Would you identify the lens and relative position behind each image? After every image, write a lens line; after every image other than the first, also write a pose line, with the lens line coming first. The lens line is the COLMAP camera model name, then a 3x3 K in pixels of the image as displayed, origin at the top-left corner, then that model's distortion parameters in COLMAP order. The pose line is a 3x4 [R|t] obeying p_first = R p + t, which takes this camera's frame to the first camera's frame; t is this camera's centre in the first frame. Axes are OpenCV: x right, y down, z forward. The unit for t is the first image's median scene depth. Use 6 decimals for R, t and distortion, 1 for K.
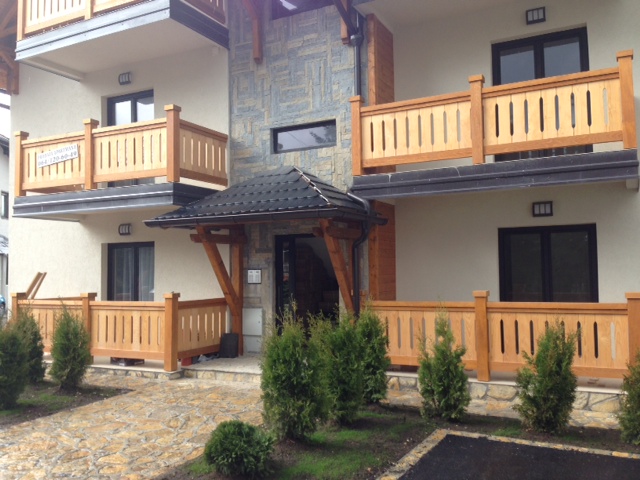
lens RADIAL K [[587.0, 0, 319.5], [0, 587.0, 245.7], [0, 0, 1]] dist [0.128459, -0.237665]
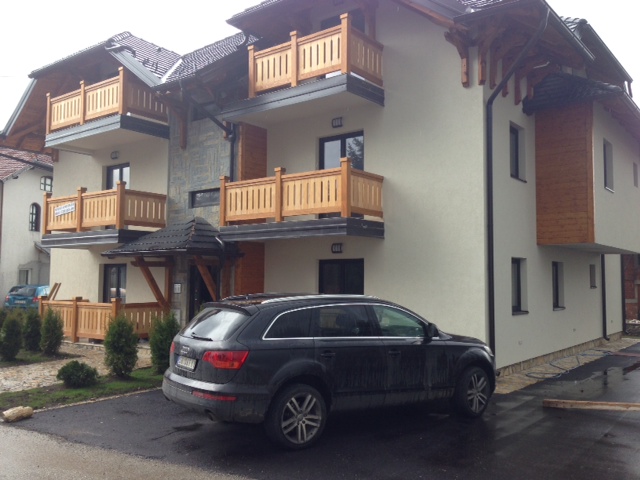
lens RADIAL K [[599.8, 0, 318.8], [0, 599.8, 236.8], [0, 0, 1]] dist [0.116780, -0.220511]
pose [[0.982152, 0.004585, -0.188031, 0.545829], [-0.009741, 0.999601, -0.026507, -0.044035], [0.187835, 0.027866, 0.981805, -0.469894]]
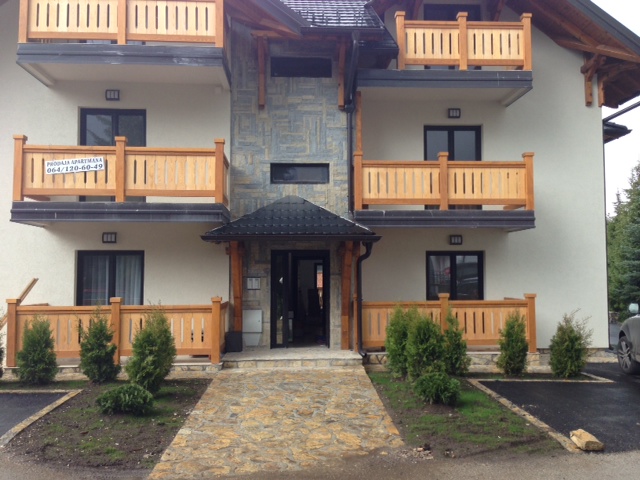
lens RADIAL K [[582.0, 0, 320.0], [0, 582.0, 240.0], [0, 0, 1]] dist [0.053665, 0.001276]
pose [[0.856317, 0.041564, 0.514776, -0.619791], [-0.031382, 0.999102, -0.028466, -0.006644], [-0.515497, 0.008221, 0.856852, -0.094426]]
